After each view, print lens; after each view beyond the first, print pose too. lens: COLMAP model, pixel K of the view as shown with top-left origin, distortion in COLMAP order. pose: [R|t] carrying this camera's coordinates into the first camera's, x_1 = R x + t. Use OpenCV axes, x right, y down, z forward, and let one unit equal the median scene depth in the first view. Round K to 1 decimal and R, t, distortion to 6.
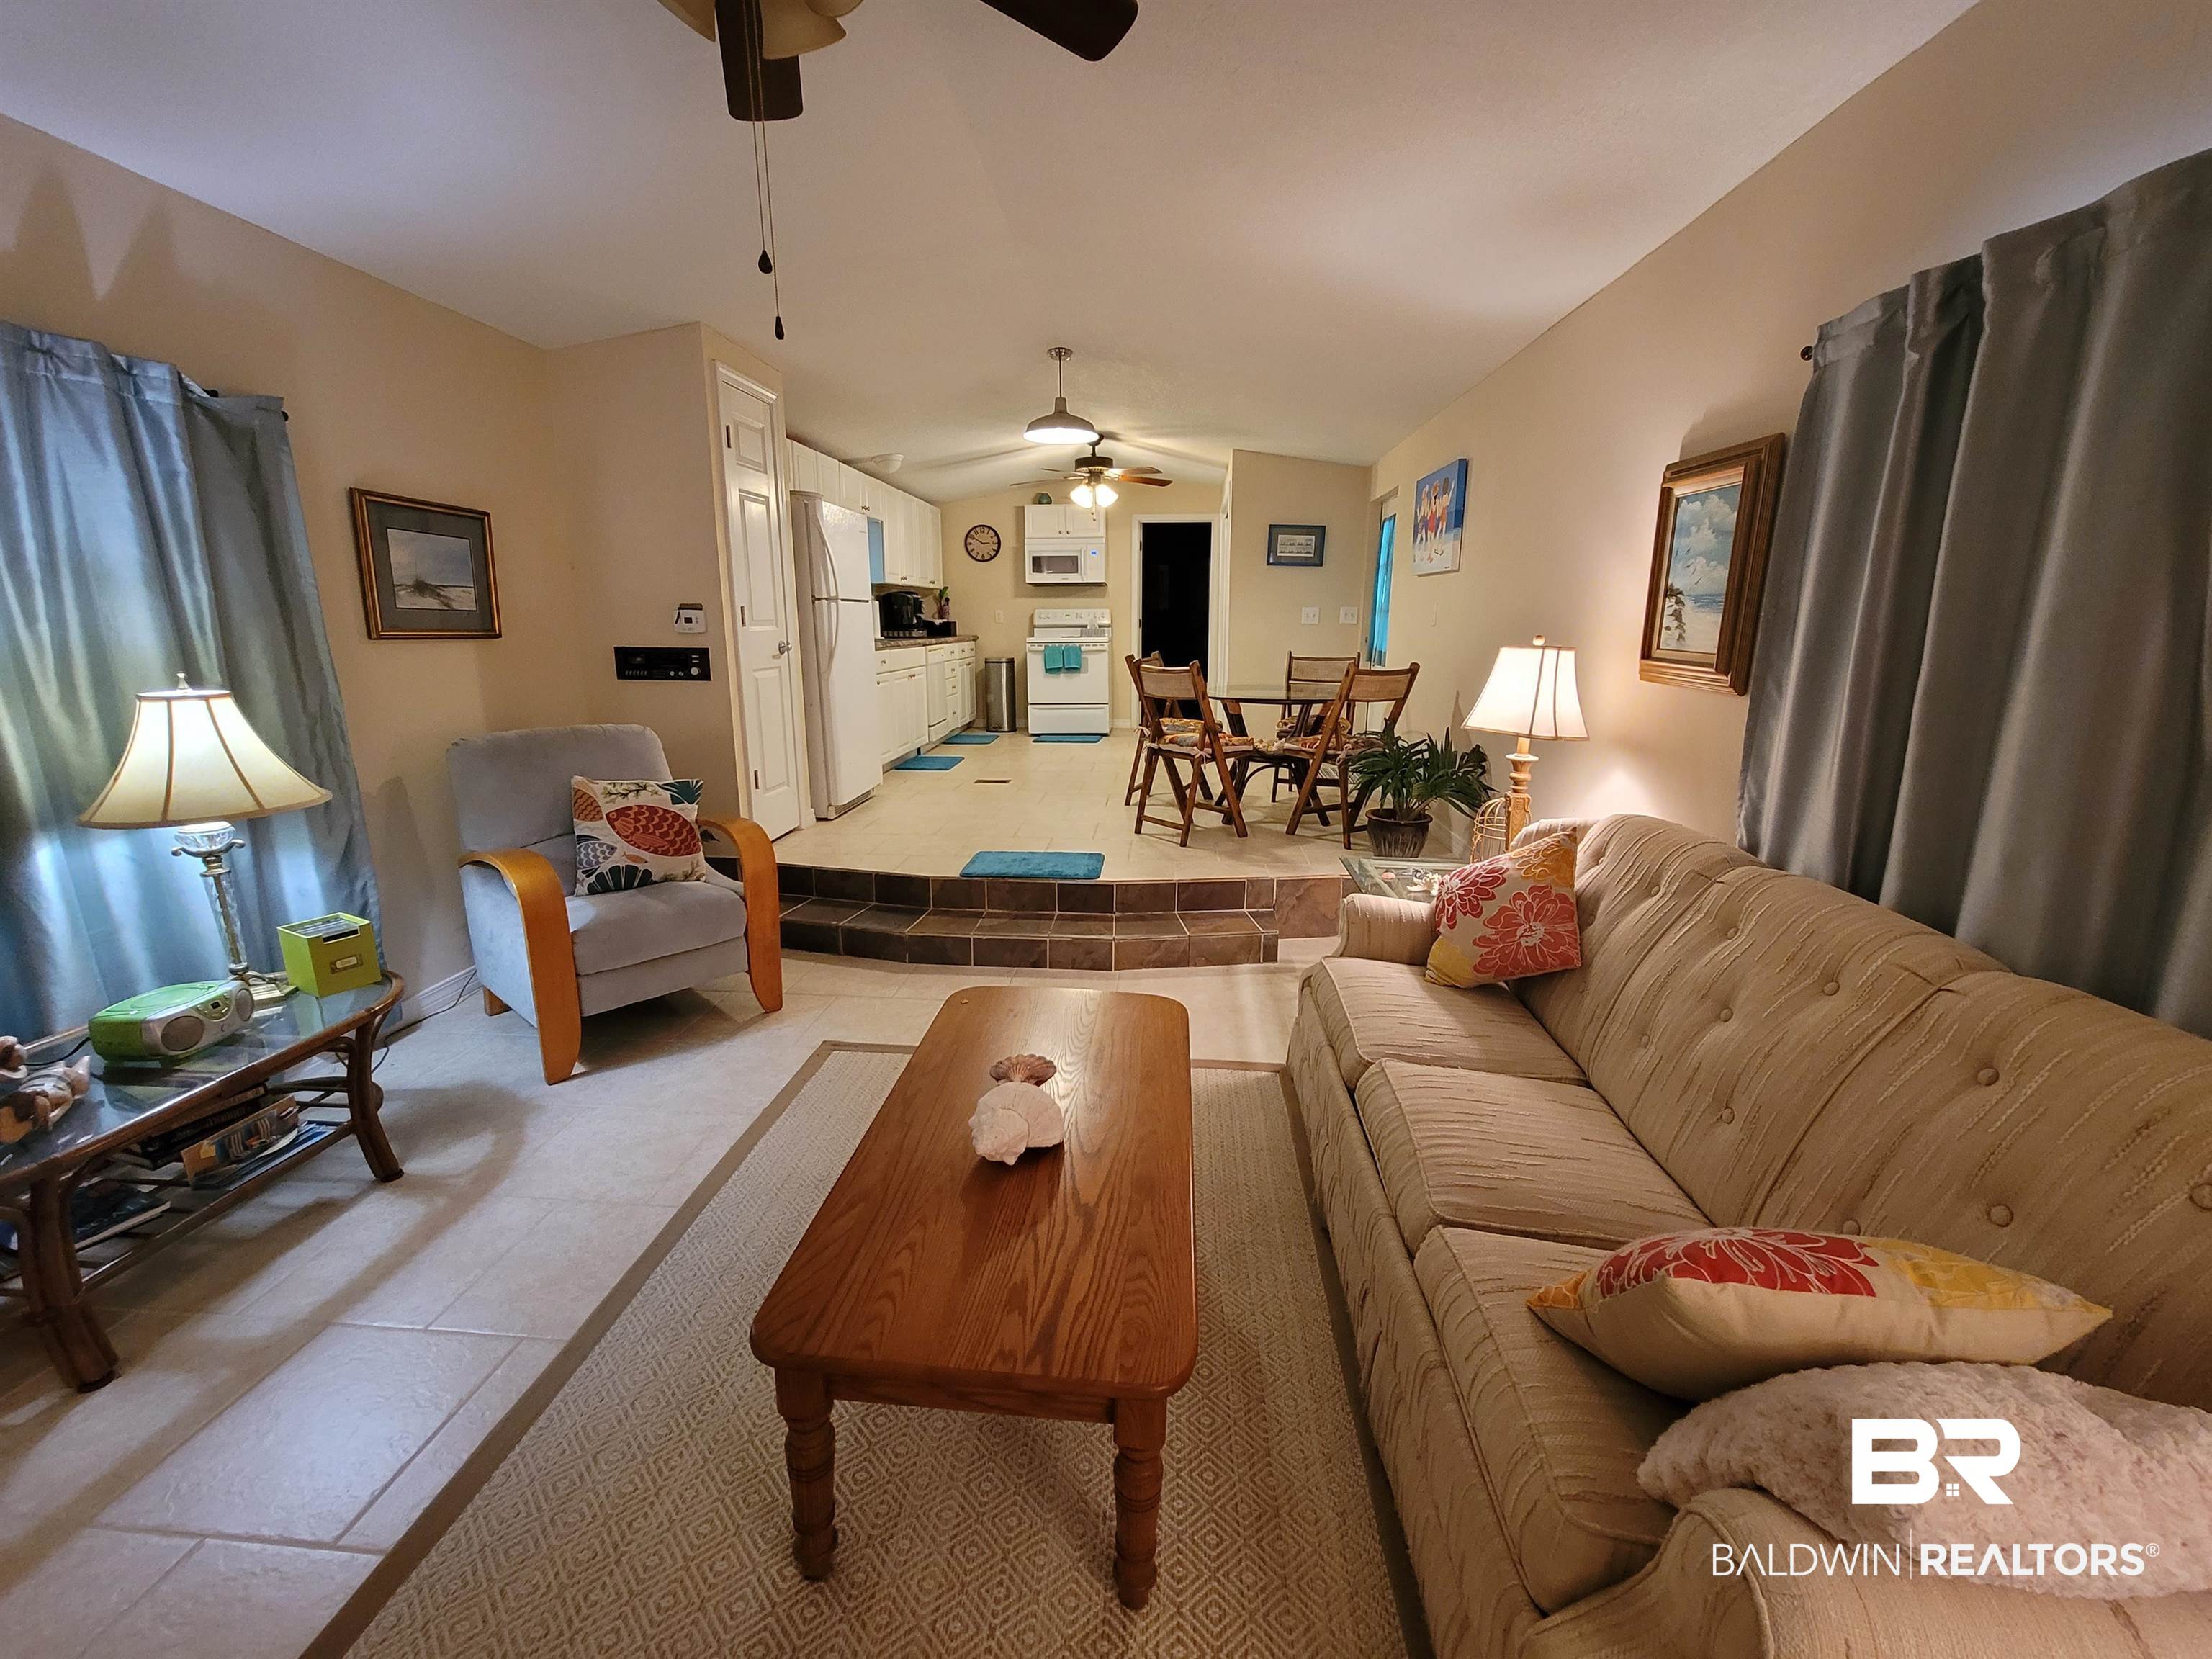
lens RADIAL K [[900.0, 0, 1100.0], [0, 900.0, 826.2], [0, 0, 1]] dist [-0.010897, 0.000143]
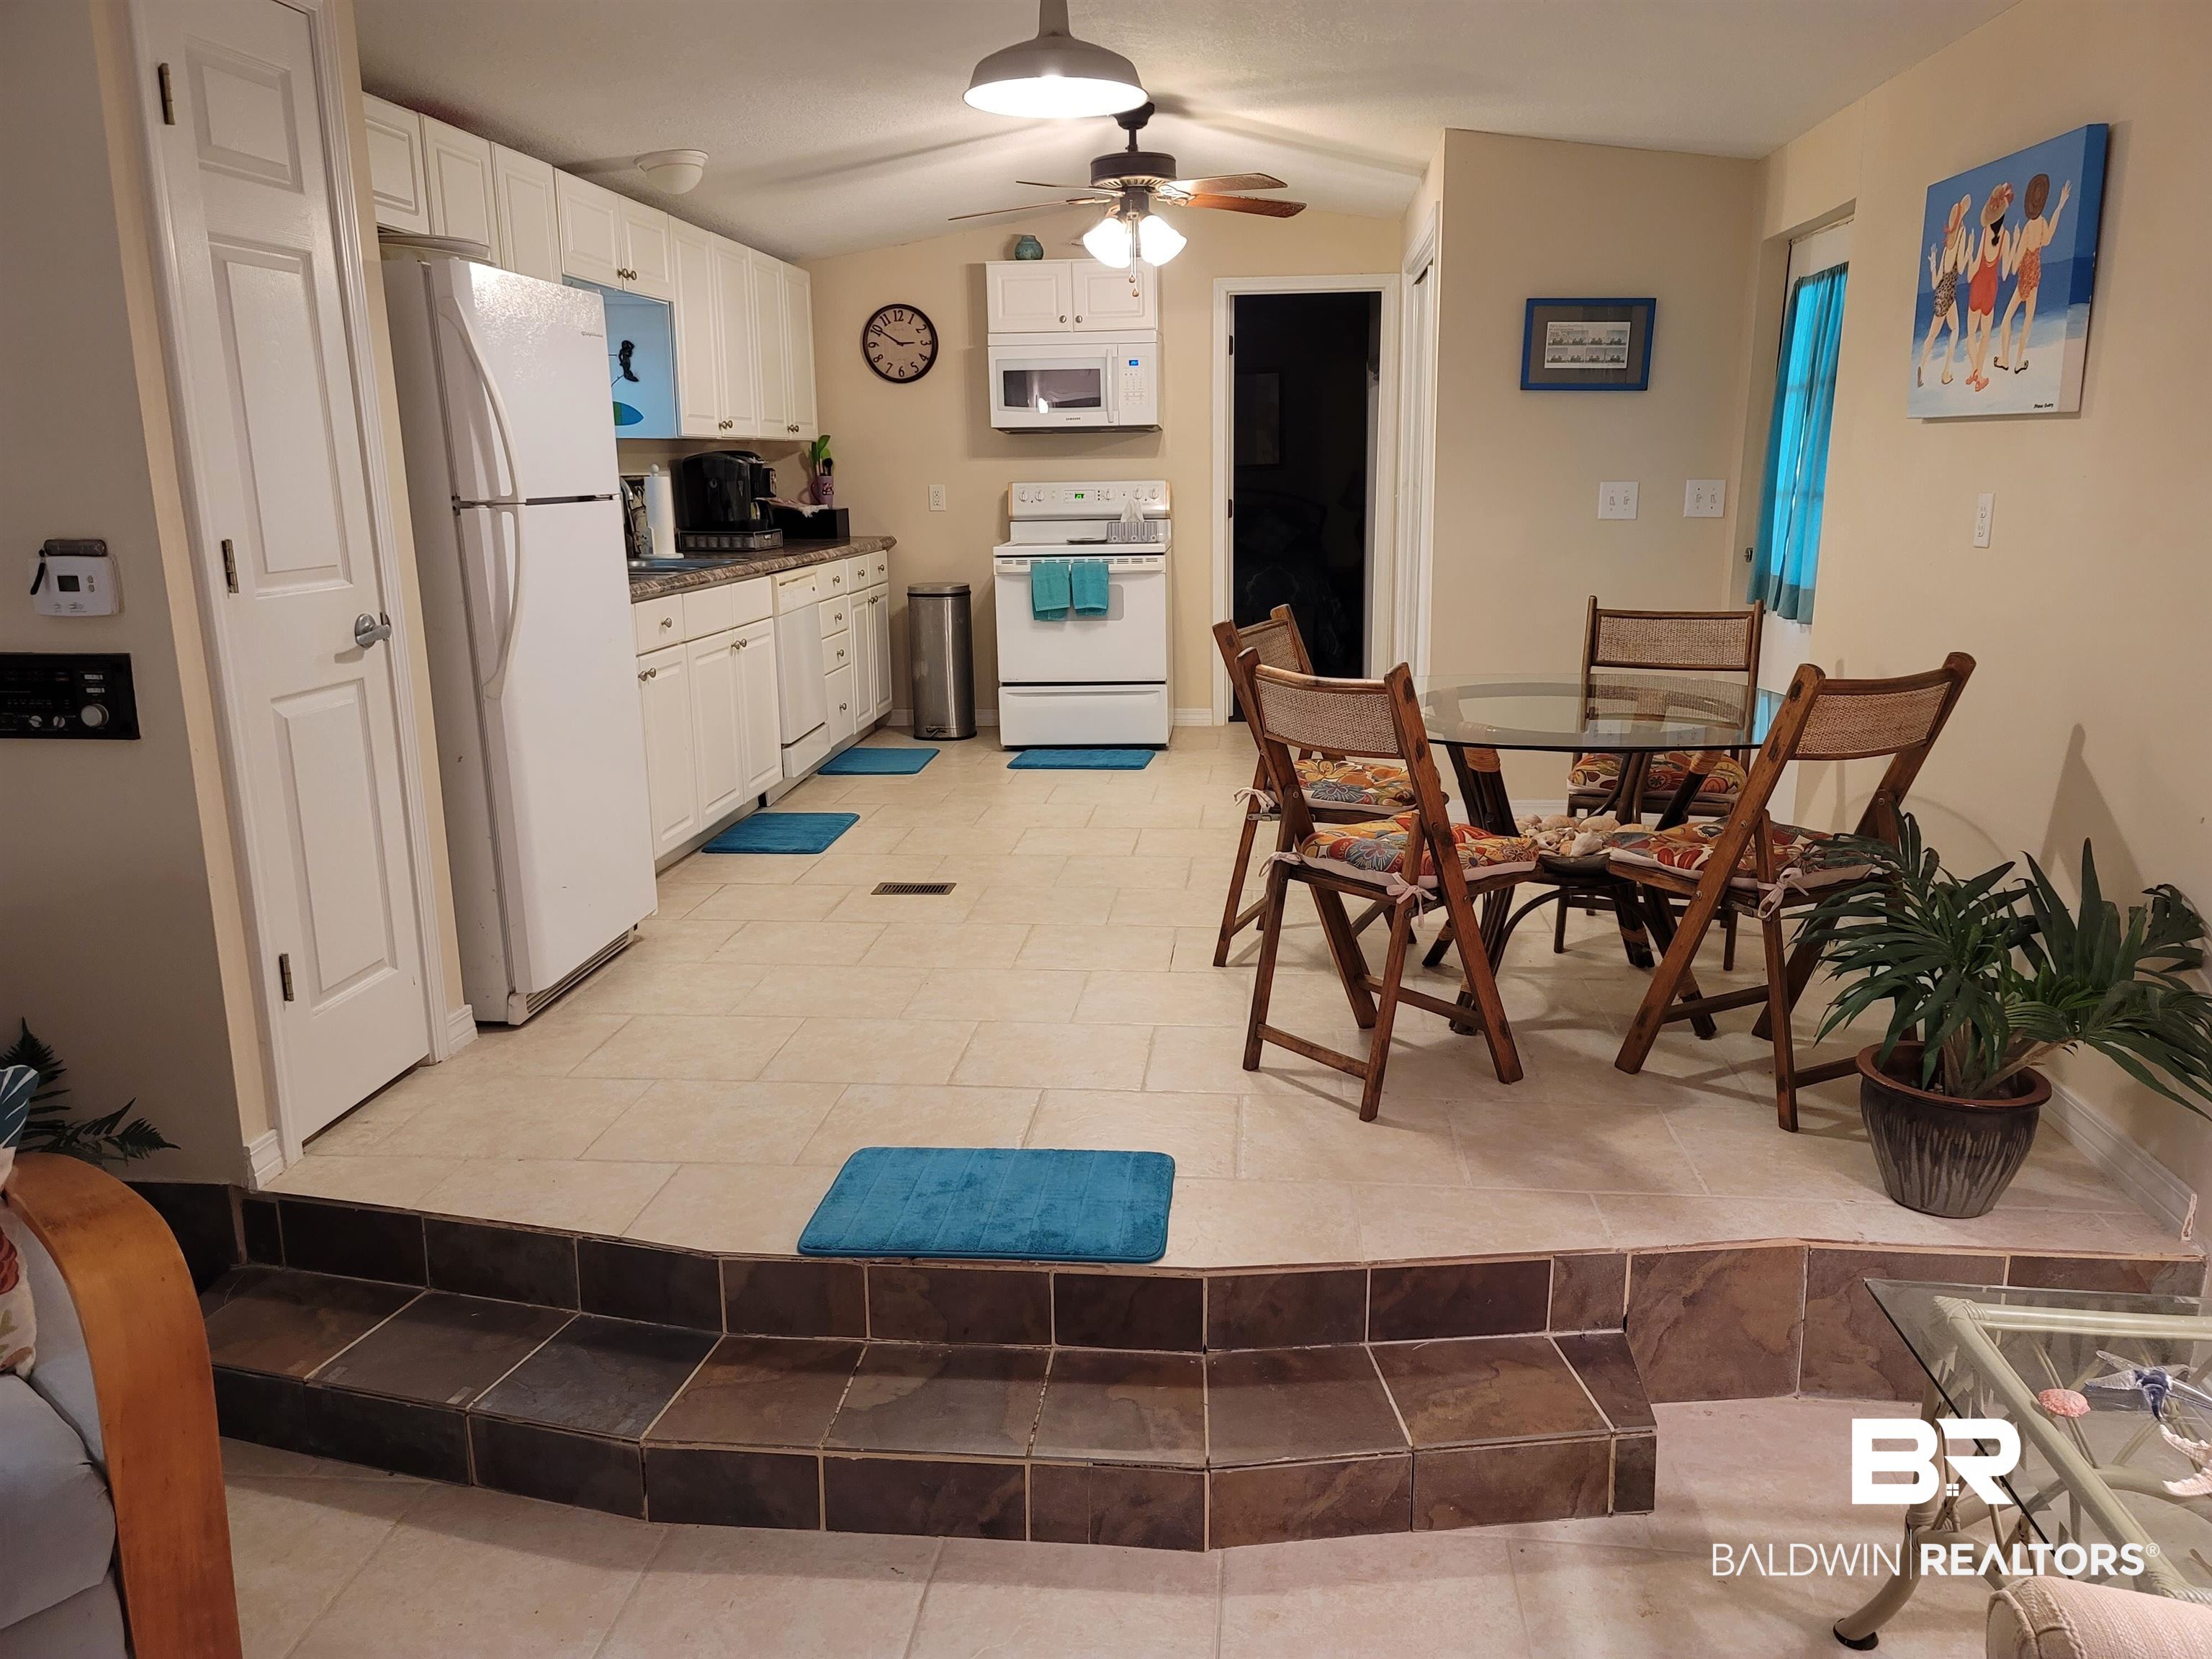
lens RADIAL K [[1607.0, 0, 1118.6], [0, 1607.0, 829.4], [0, 0, 1]] dist [0.096287, -0.071385]
pose [[0.999835, -0.009094, -0.015741, -0.005284], [0.009070, 0.999958, -0.001616, -0.086542], [0.015755, 0.001473, 0.999875, 0.223600]]
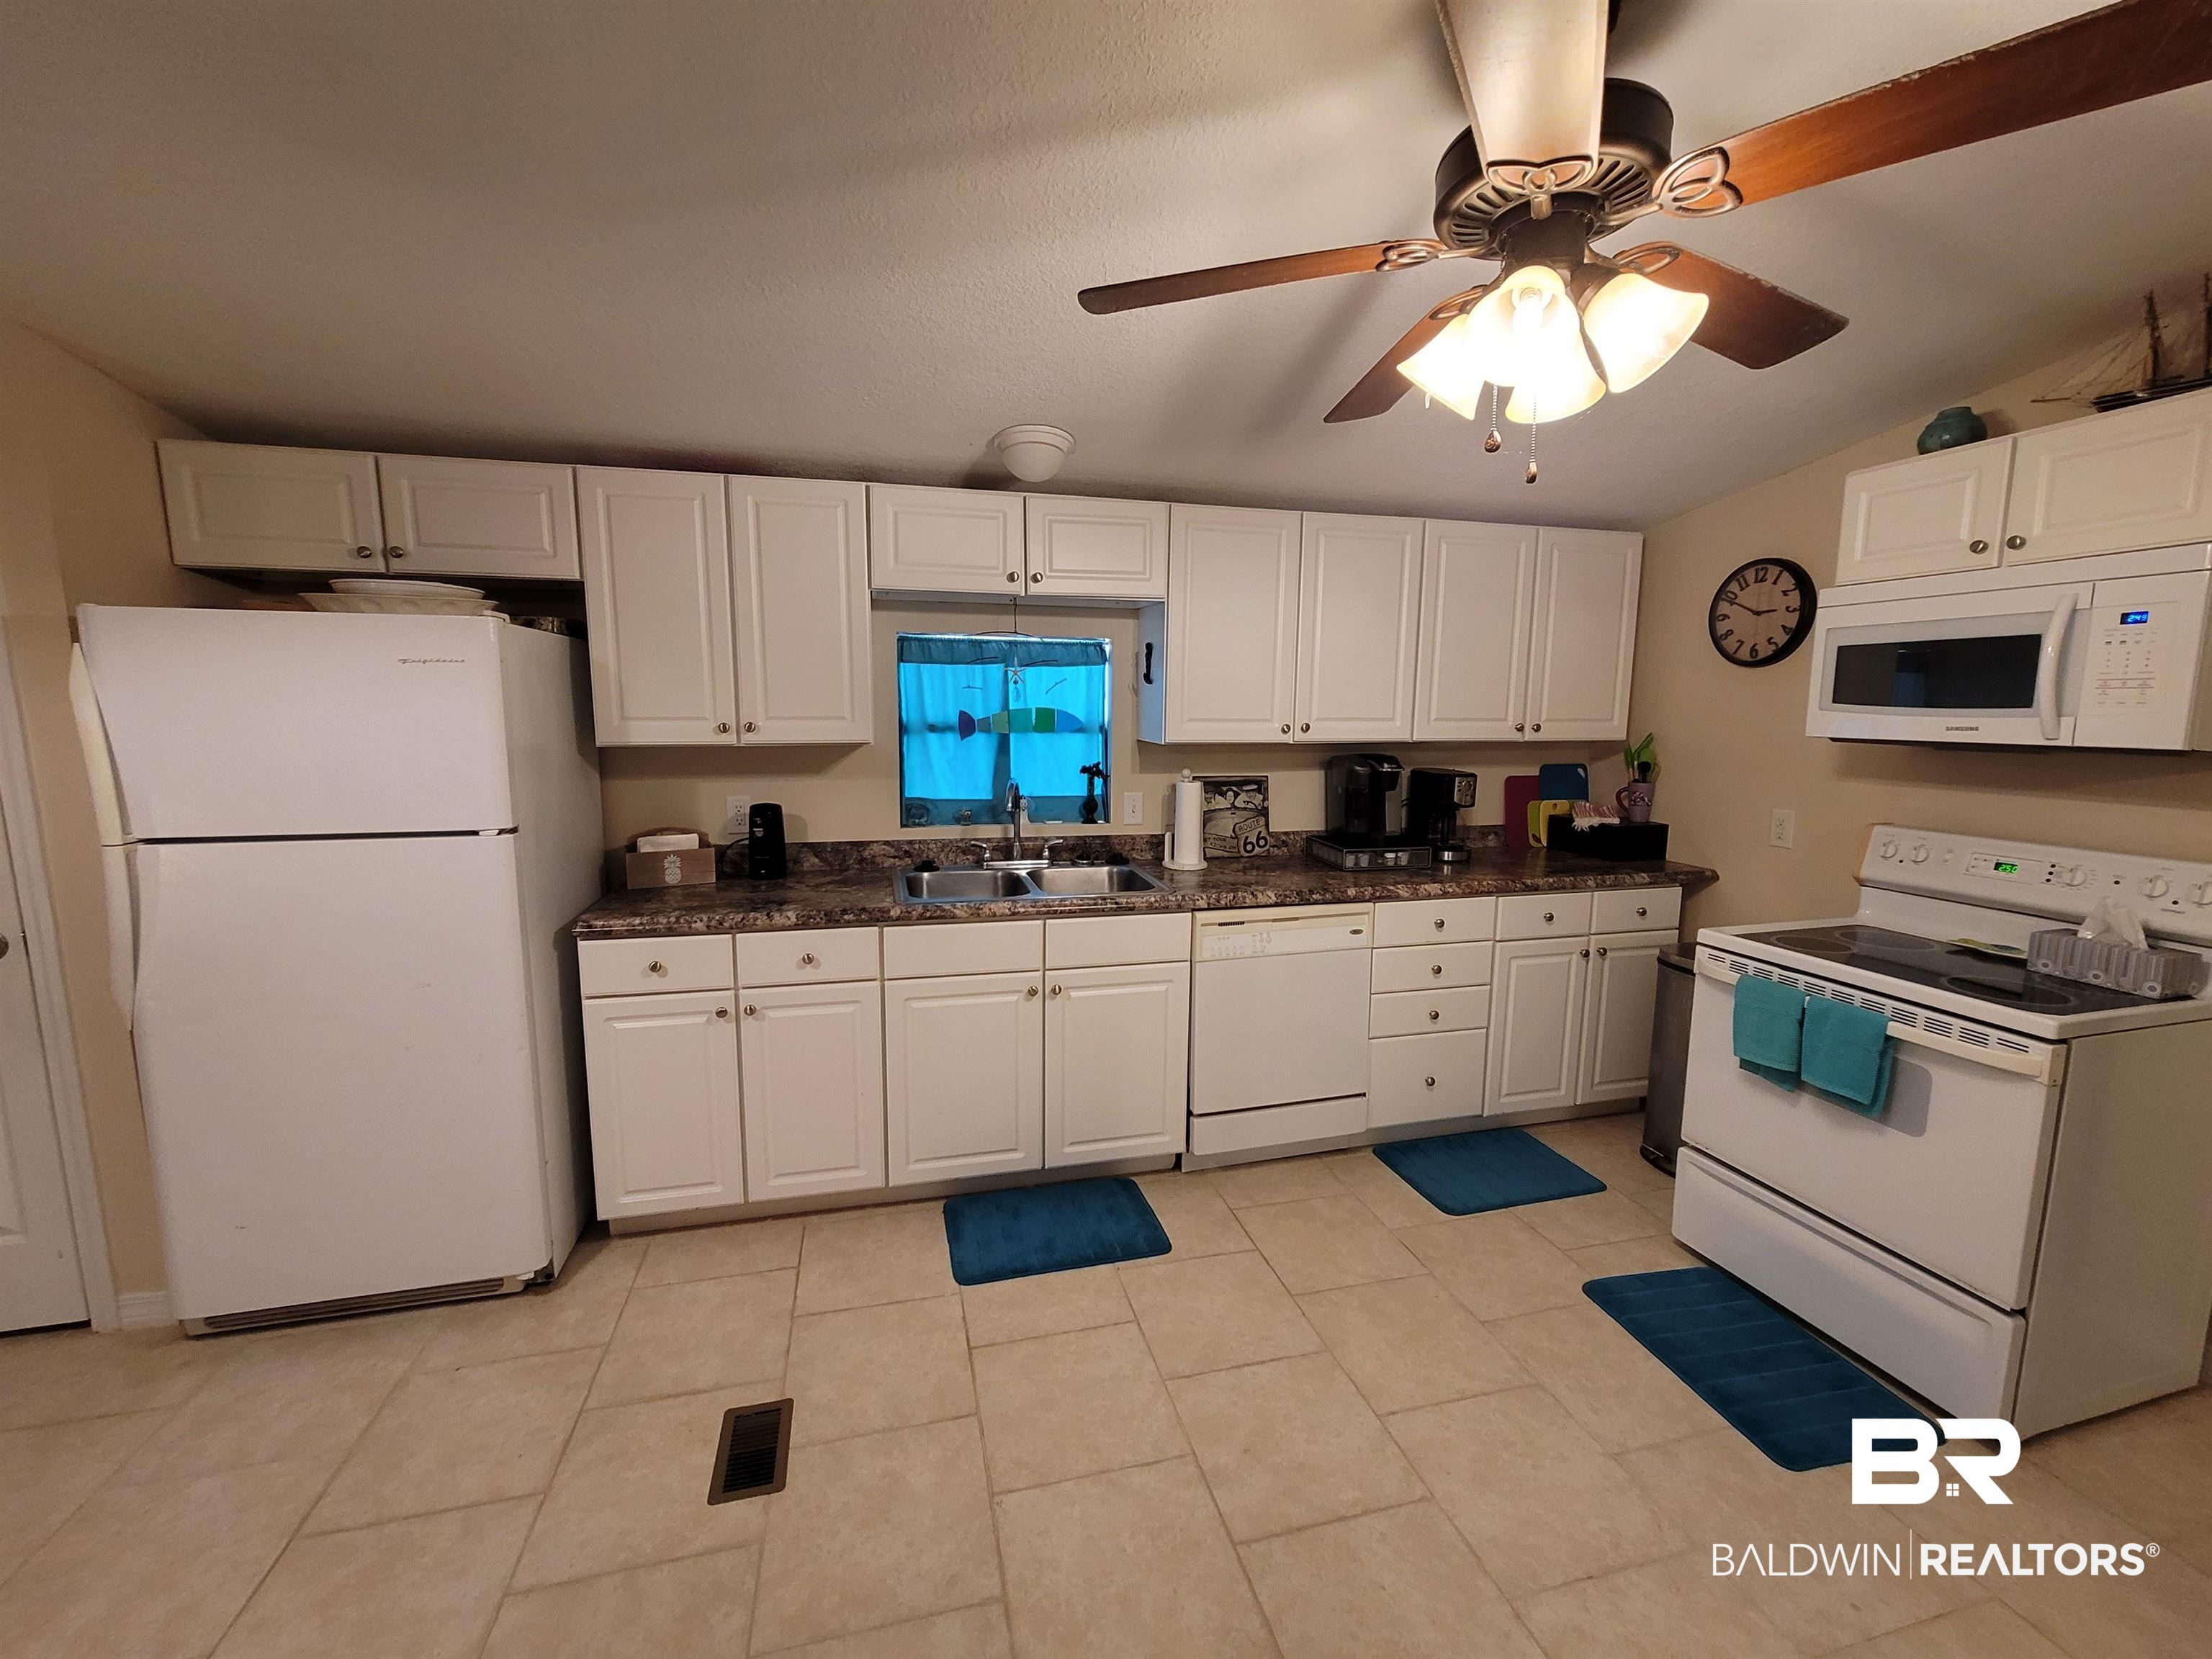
lens RADIAL K [[900.0, 0, 1100.0], [0, 900.0, 826.2], [0, 0, 1]] dist [-0.010897, 0.000143]
pose [[0.327109, 0.132263, -0.935685, 0.178566], [-0.221552, 0.973293, 0.060126, -0.322529], [0.918648, 0.187635, 0.347676, 1.069488]]
